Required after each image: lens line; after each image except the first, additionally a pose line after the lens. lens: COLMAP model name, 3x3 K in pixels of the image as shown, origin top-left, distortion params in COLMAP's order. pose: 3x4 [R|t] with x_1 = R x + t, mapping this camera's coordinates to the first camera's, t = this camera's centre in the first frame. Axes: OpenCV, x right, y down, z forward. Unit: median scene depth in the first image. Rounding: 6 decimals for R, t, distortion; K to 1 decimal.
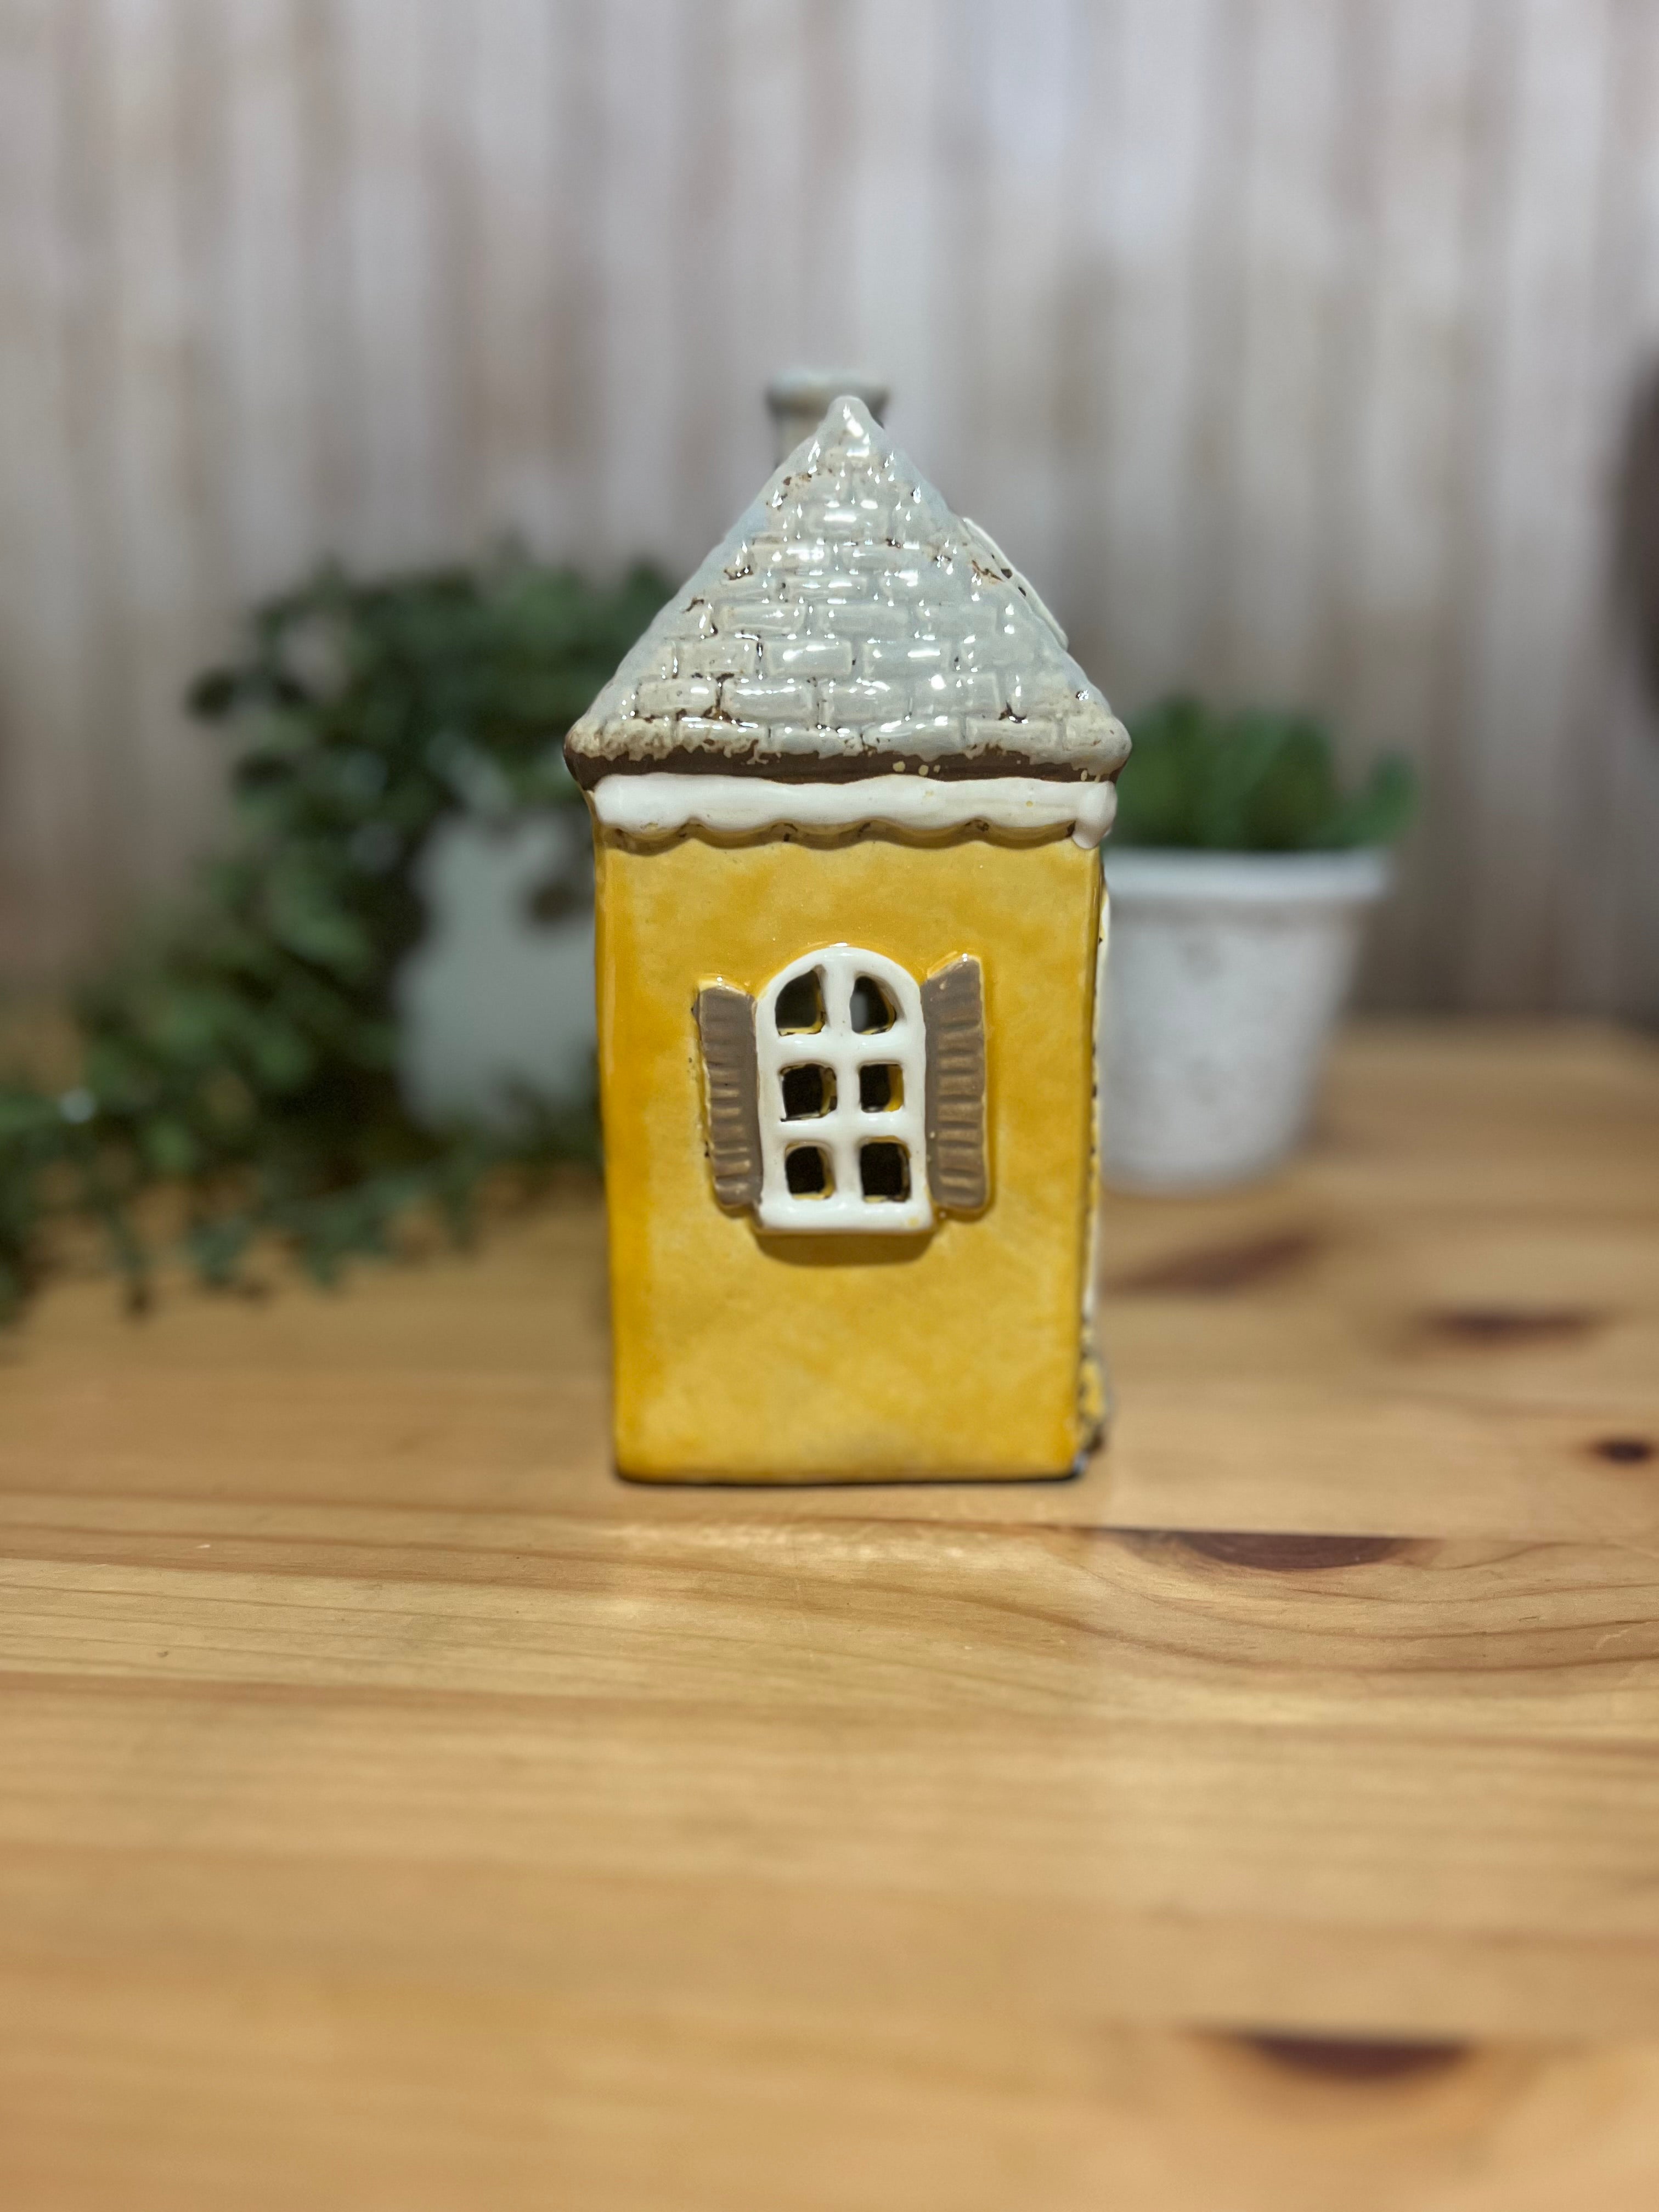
lens RADIAL K [[1842.4, 0, 840.0], [0, 1842.4, 1116.9], [0, 0, 1]] dist [-0.021620, -0.004457]
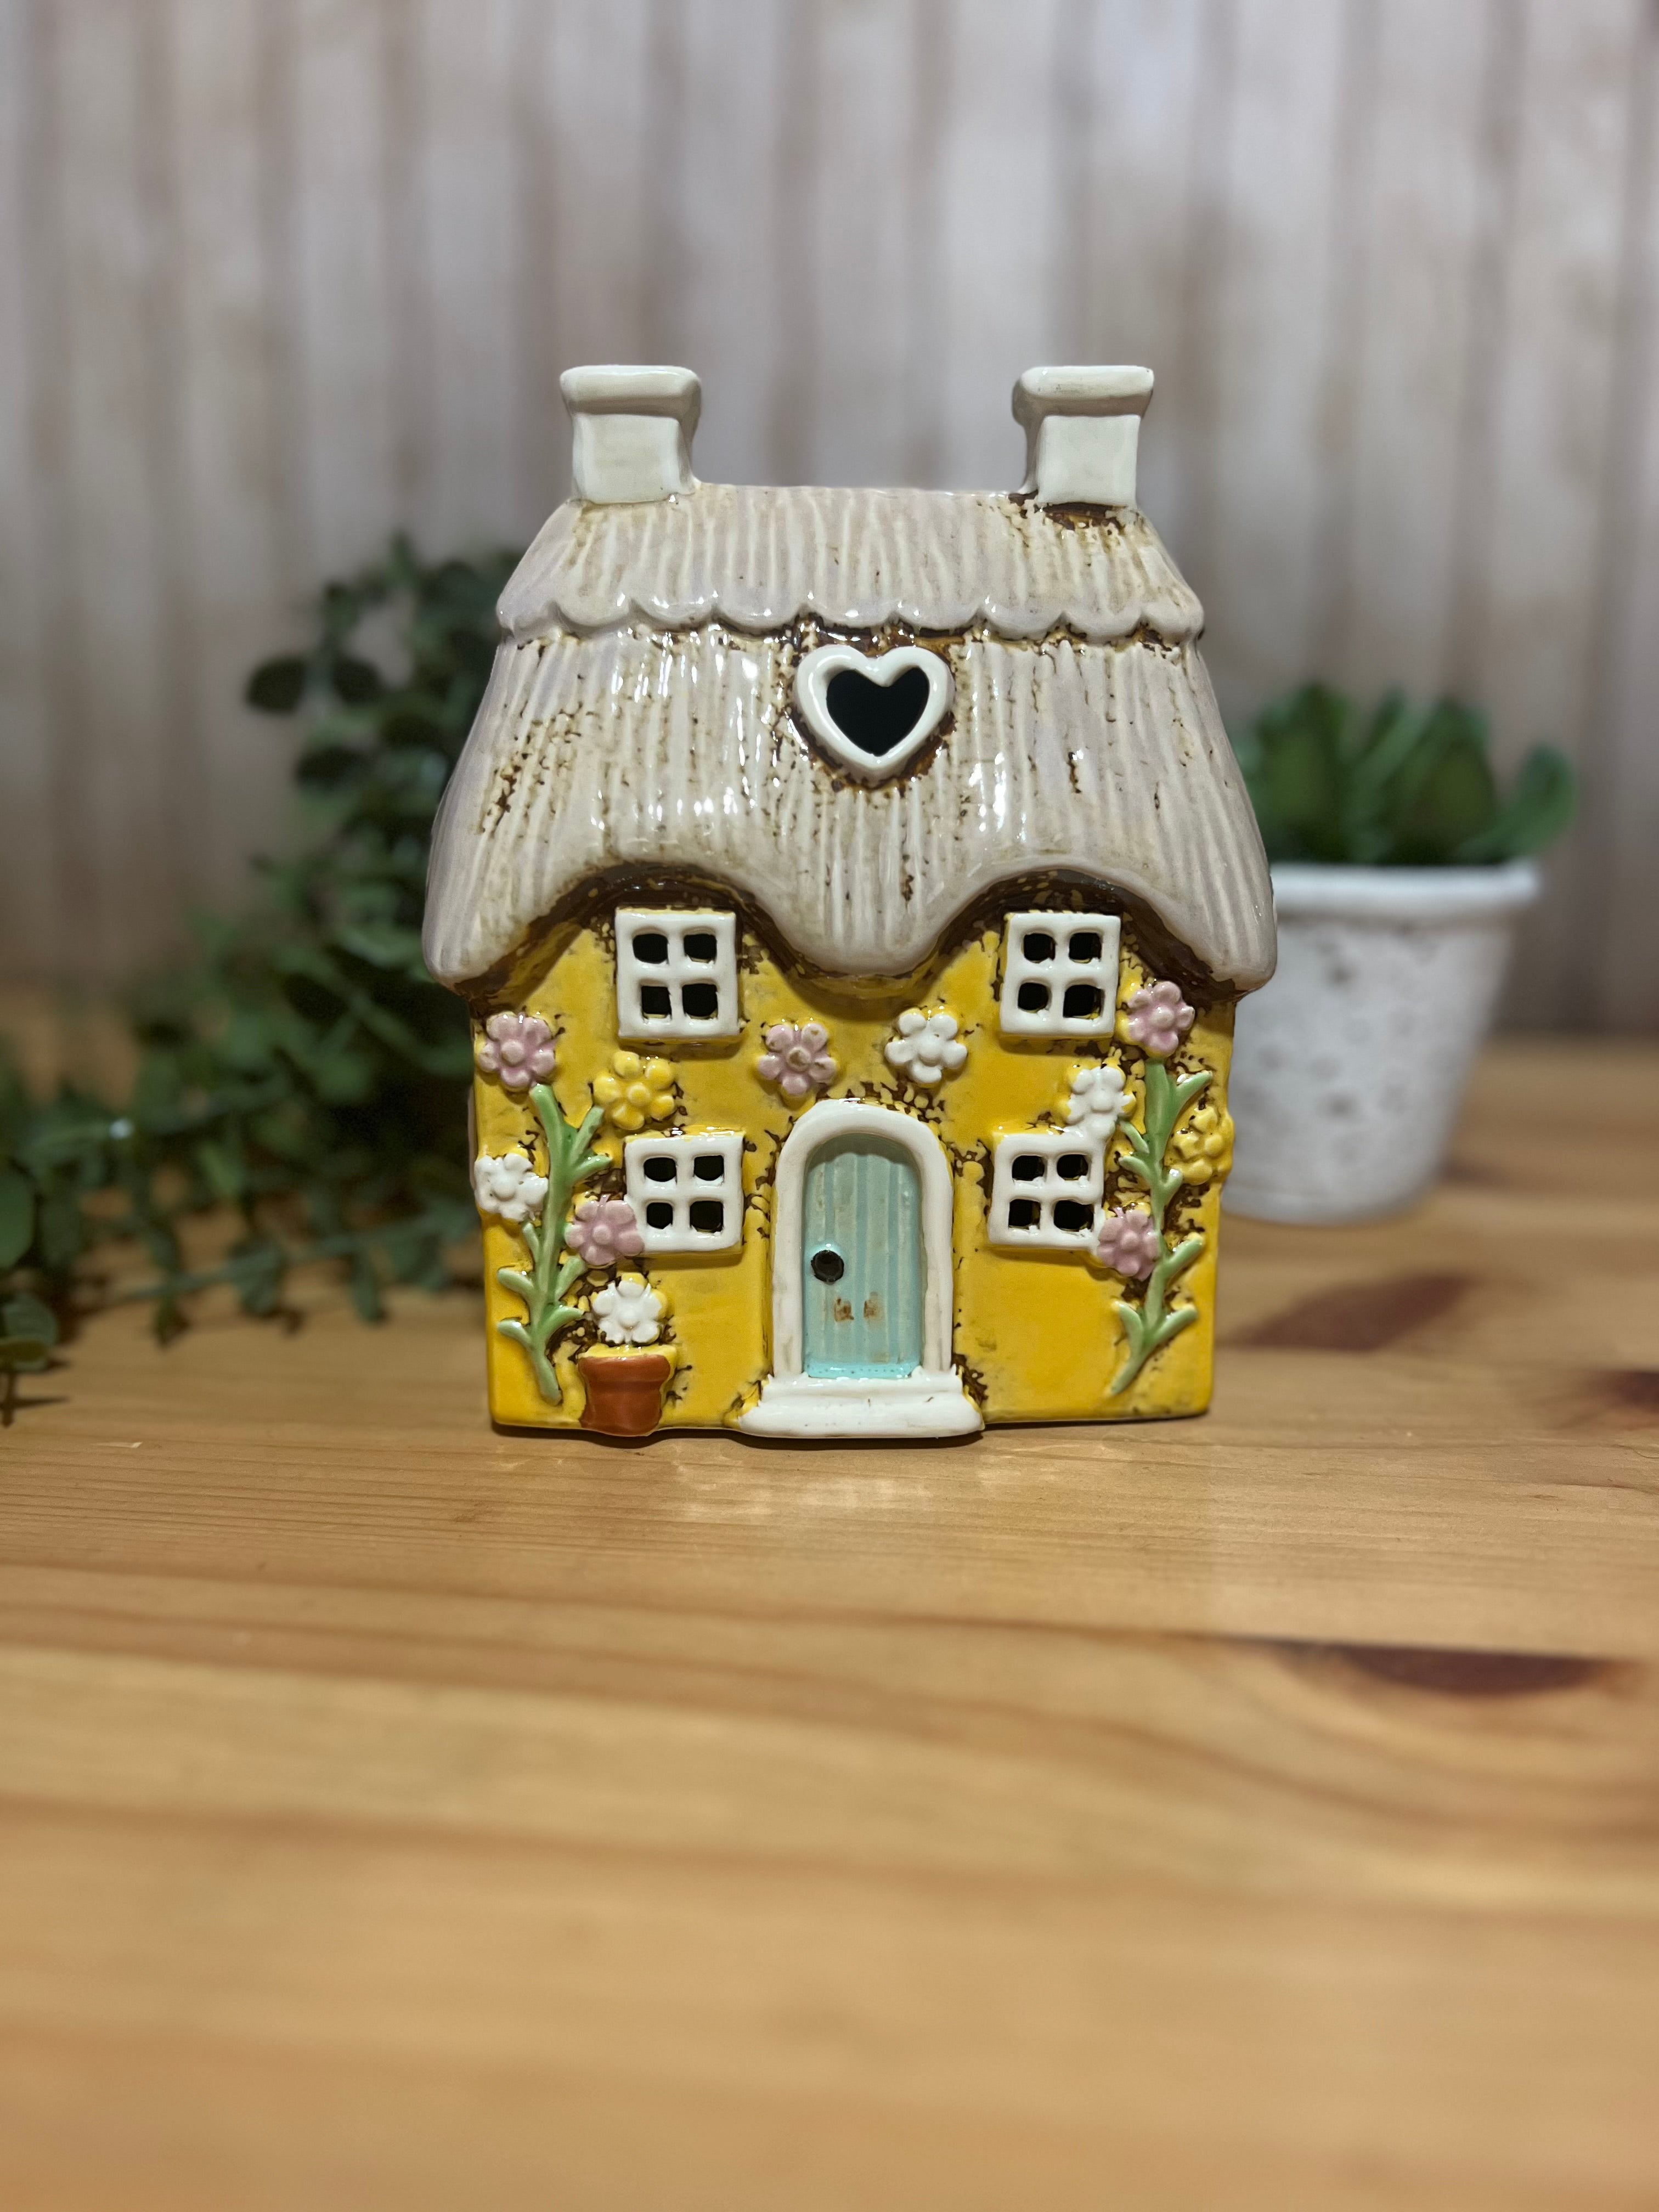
lens RADIAL K [[1842.4, 0, 817.8], [0, 1842.4, 1106.4], [0, 0, 1]] dist [-0.021620, -0.004457]
pose [[0.998581, 0.010237, -0.052268, -0.014596], [-0.010105, 0.999945, 0.002787, -0.021829], [0.052294, -0.002255, 0.998629, 0.084619]]
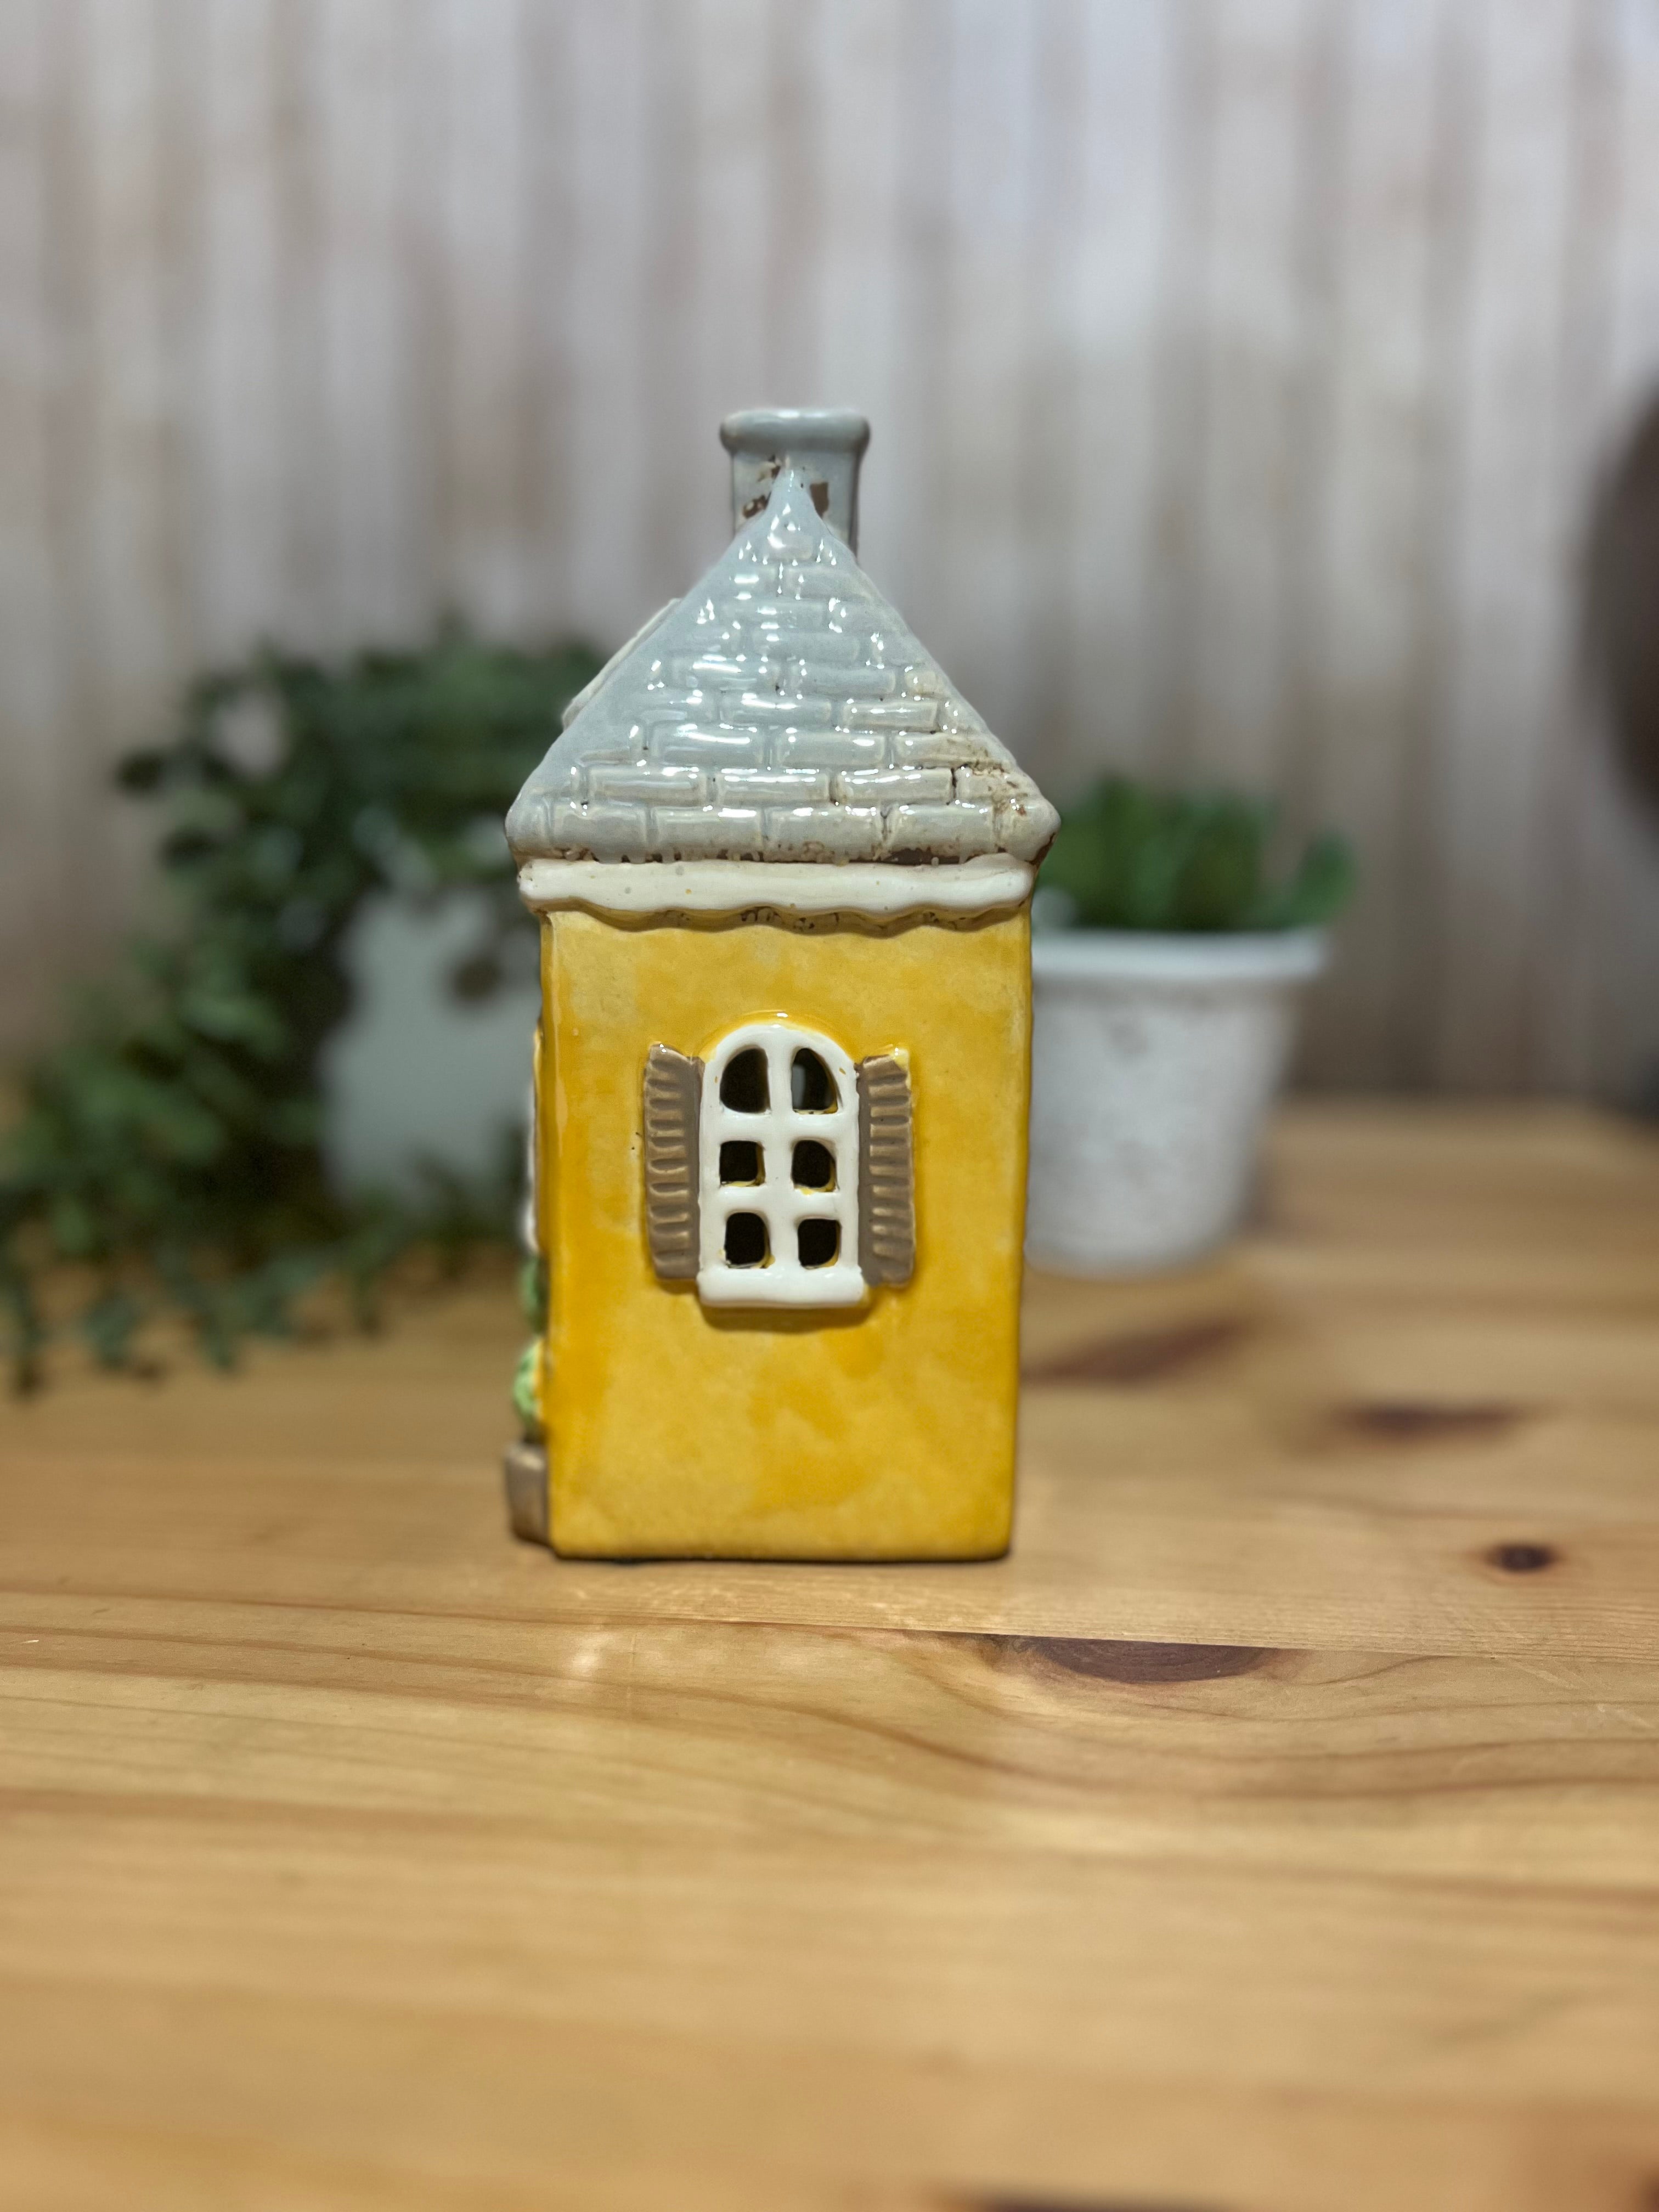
lens RADIAL K [[1842.4, 0, 844.0], [0, 1842.4, 1099.2], [0, 0, 1]] dist [-0.021620, -0.004457]
pose [[0.999673, 0.005625, -0.024929, 0.076255], [-0.006760, 0.998933, -0.045687, -0.008983], [0.024646, 0.045840, 0.998645, 0.016762]]
